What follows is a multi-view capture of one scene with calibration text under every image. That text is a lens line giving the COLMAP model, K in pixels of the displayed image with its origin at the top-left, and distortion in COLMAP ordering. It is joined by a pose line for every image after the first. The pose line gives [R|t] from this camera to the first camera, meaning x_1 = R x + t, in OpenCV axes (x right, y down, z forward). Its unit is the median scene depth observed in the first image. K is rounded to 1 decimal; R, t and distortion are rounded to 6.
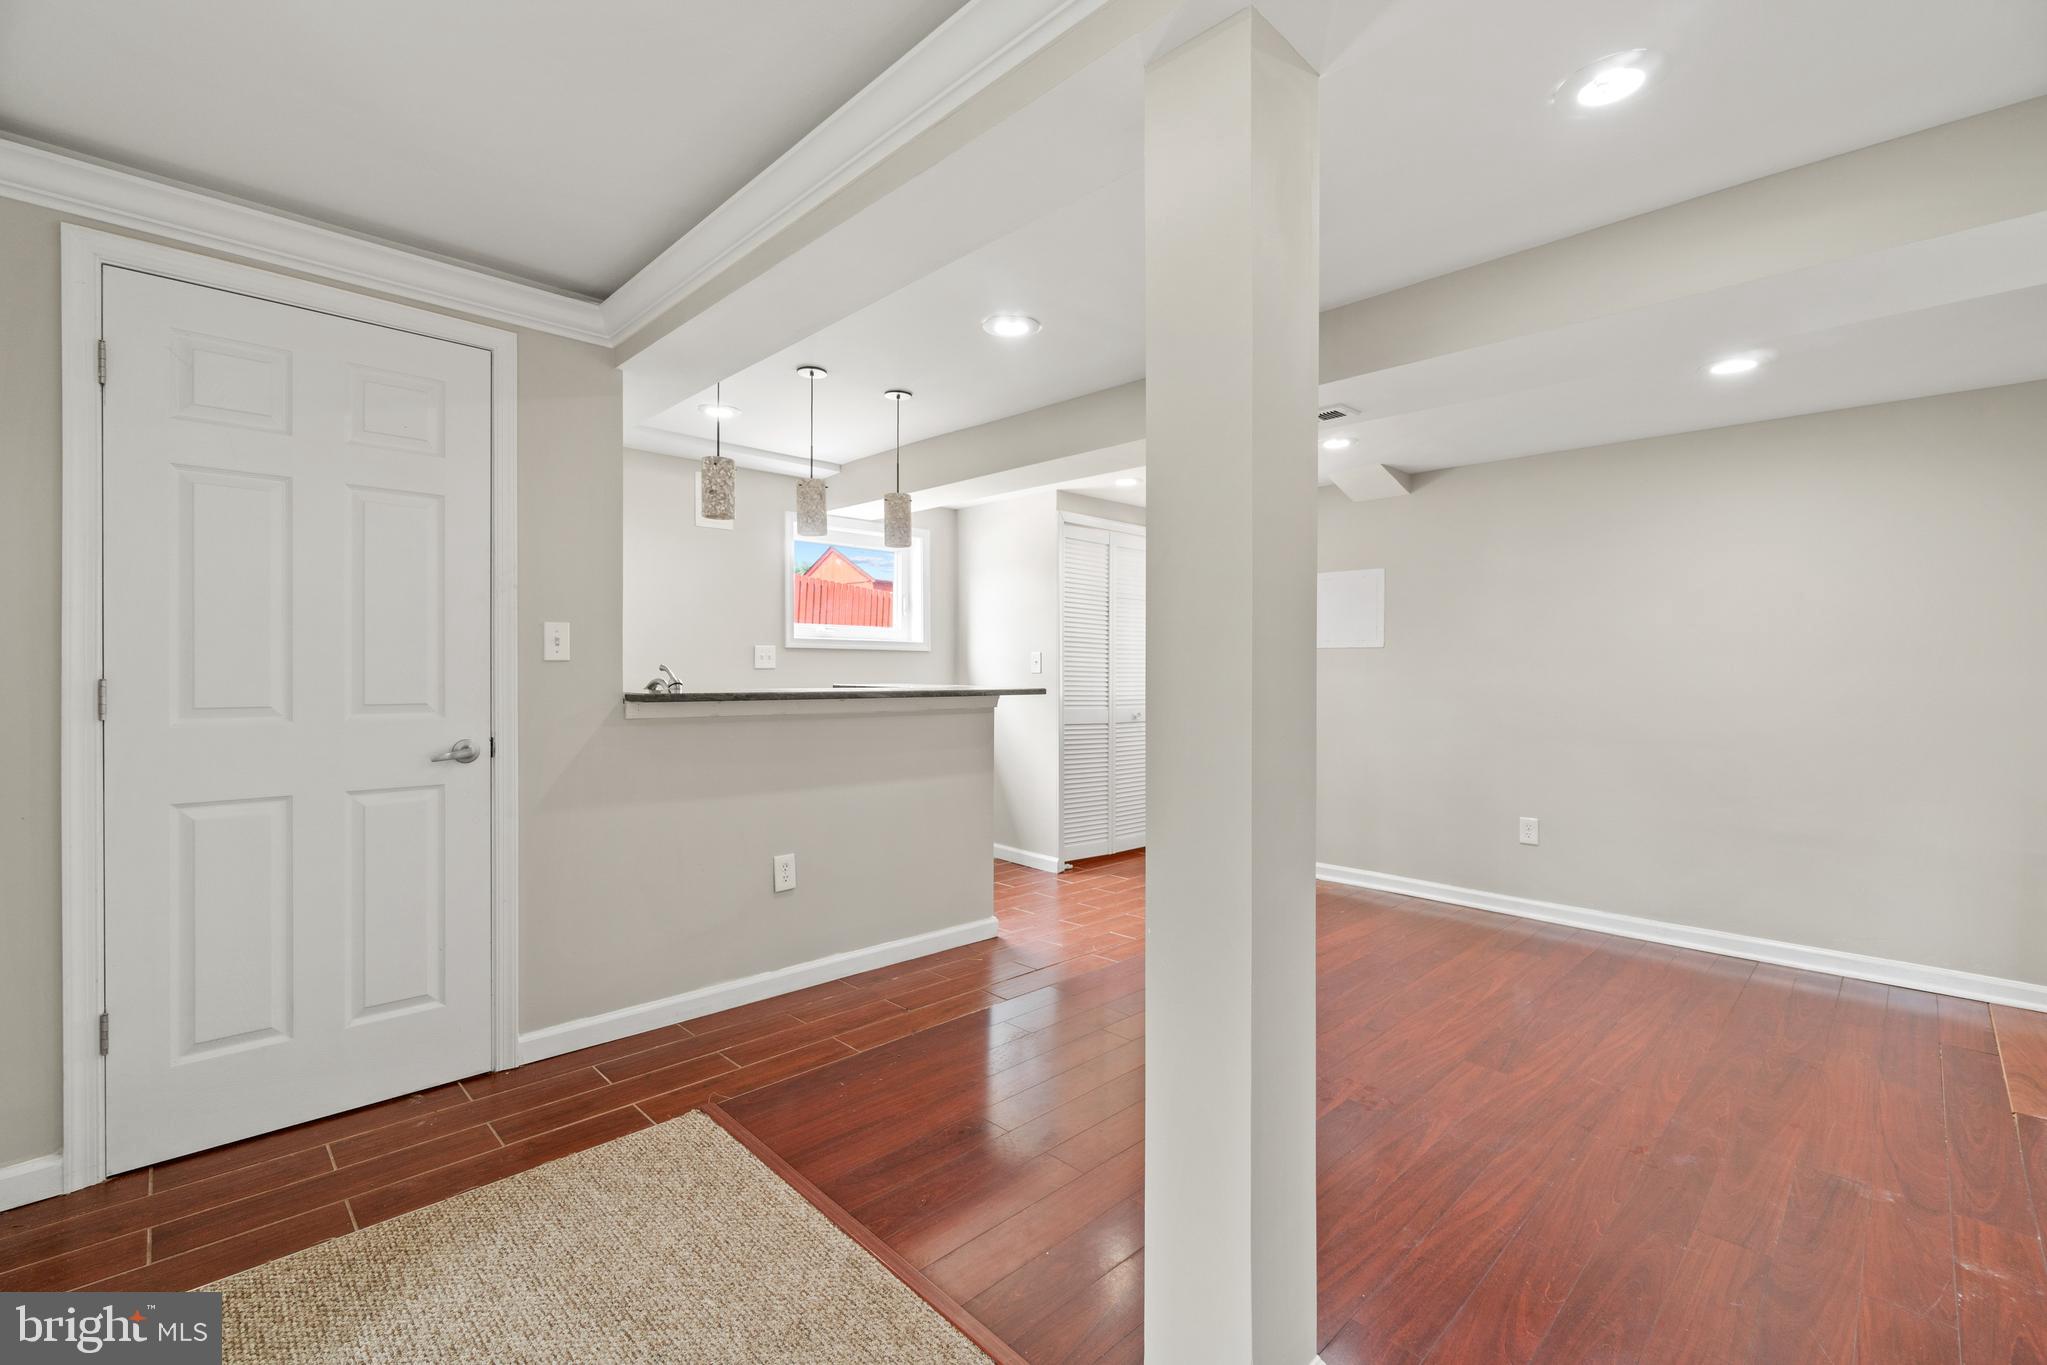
lens RADIAL K [[896.6, 0, 1022.6], [0, 896.6, 680.3], [0, 0, 1]] dist [0.002054, -0.001116]
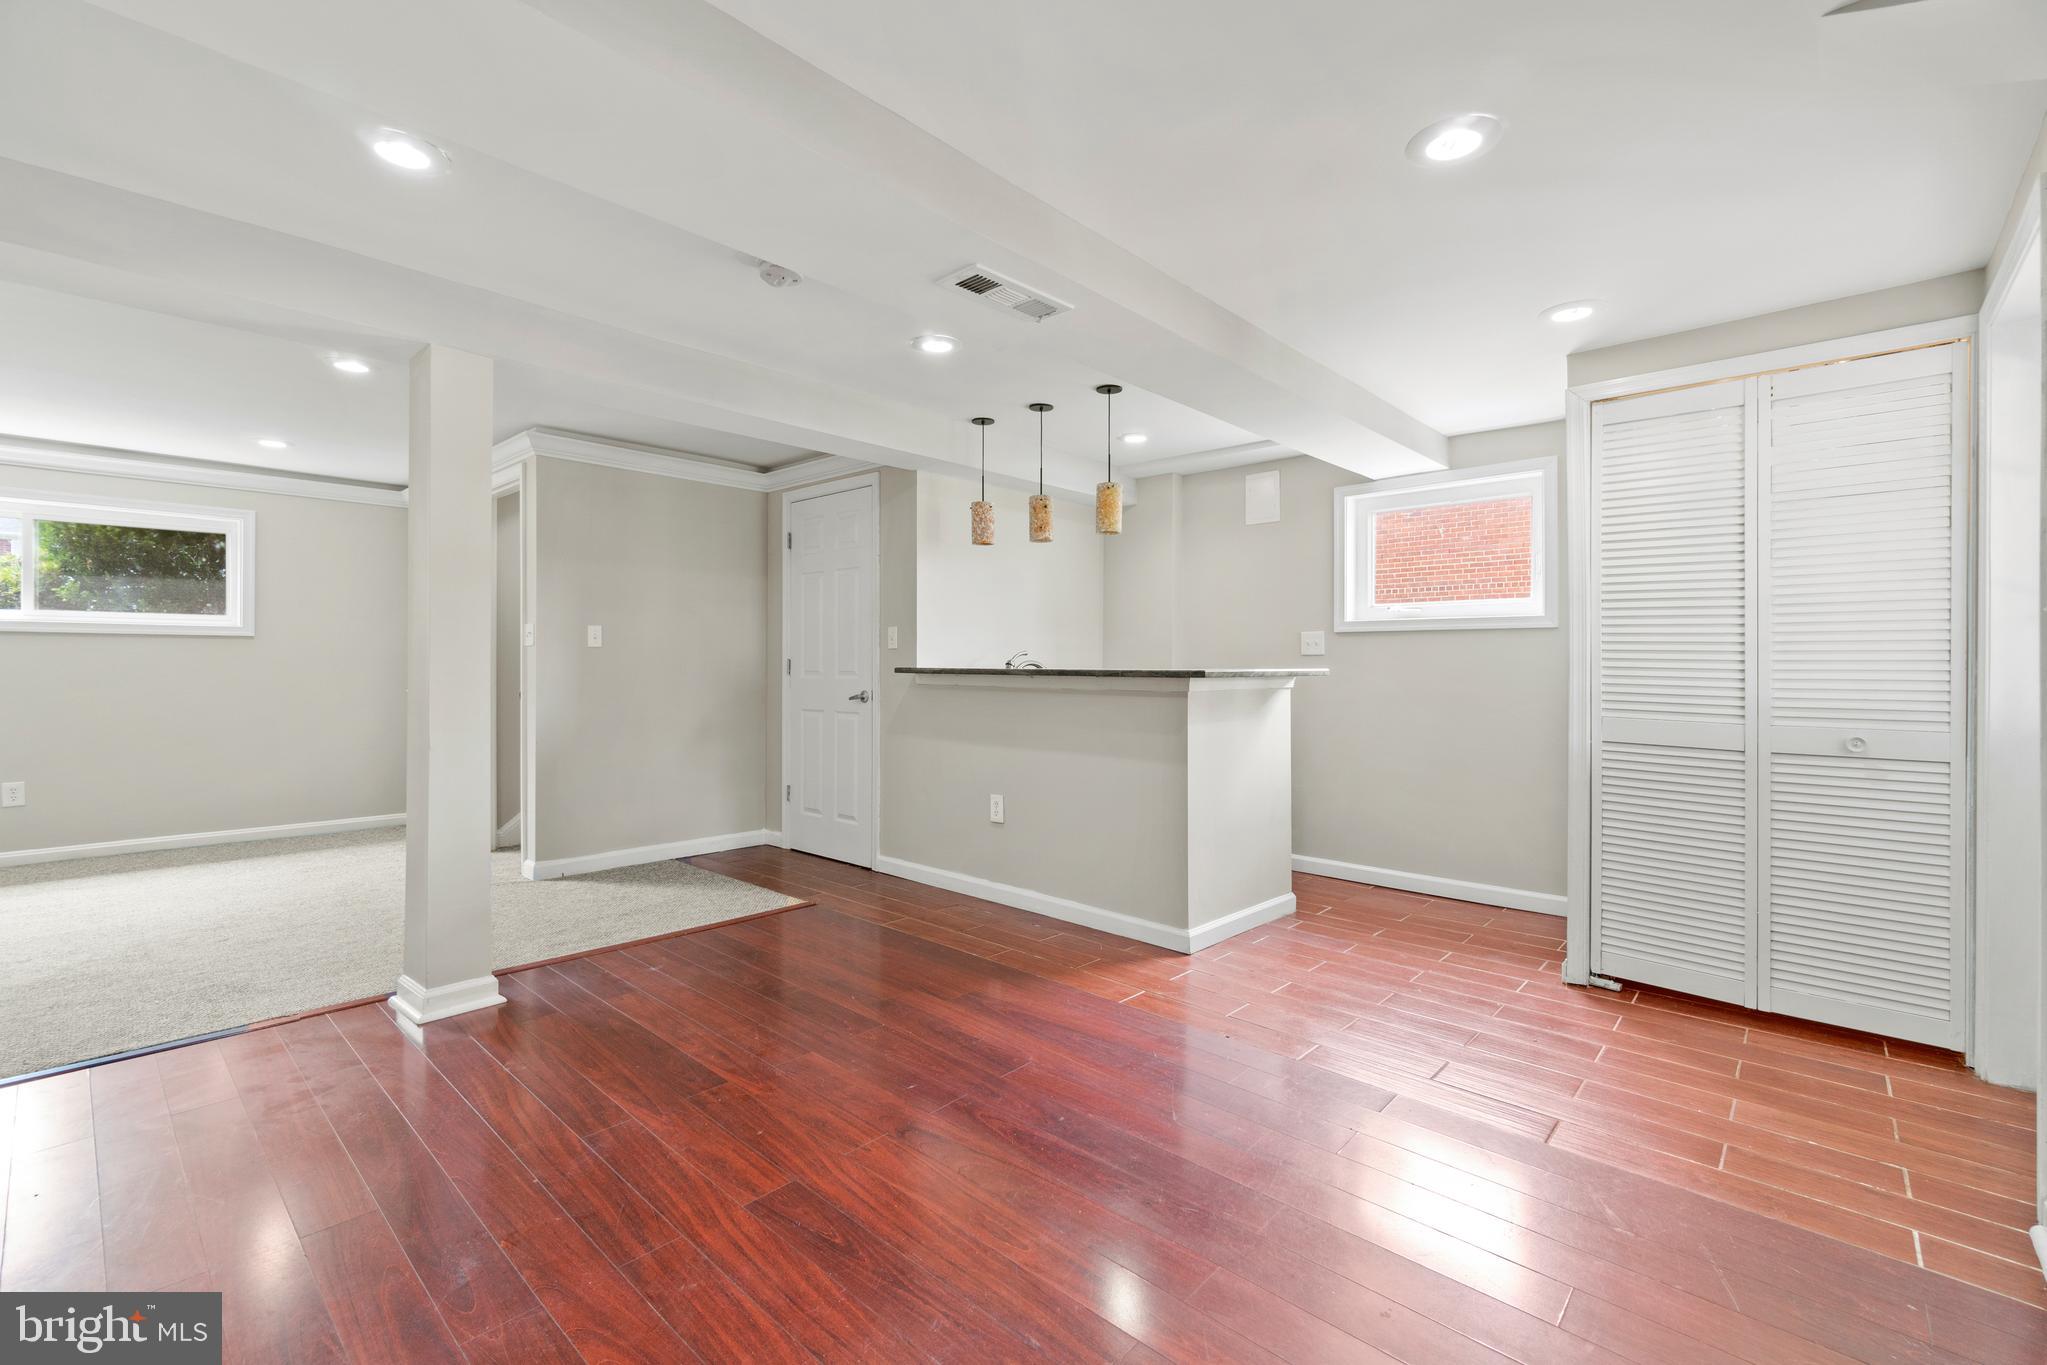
lens RADIAL K [[896.6, 0, 1015.9], [0, 896.6, 669.7], [0, 0, 1]] dist [0.002054, -0.001116]
pose [[0.041668, 0.001058, -0.999131, 1.096661], [-0.013730, 0.999906, 0.000486, 0.012820], [0.999037, 0.013698, 0.041678, 1.031963]]
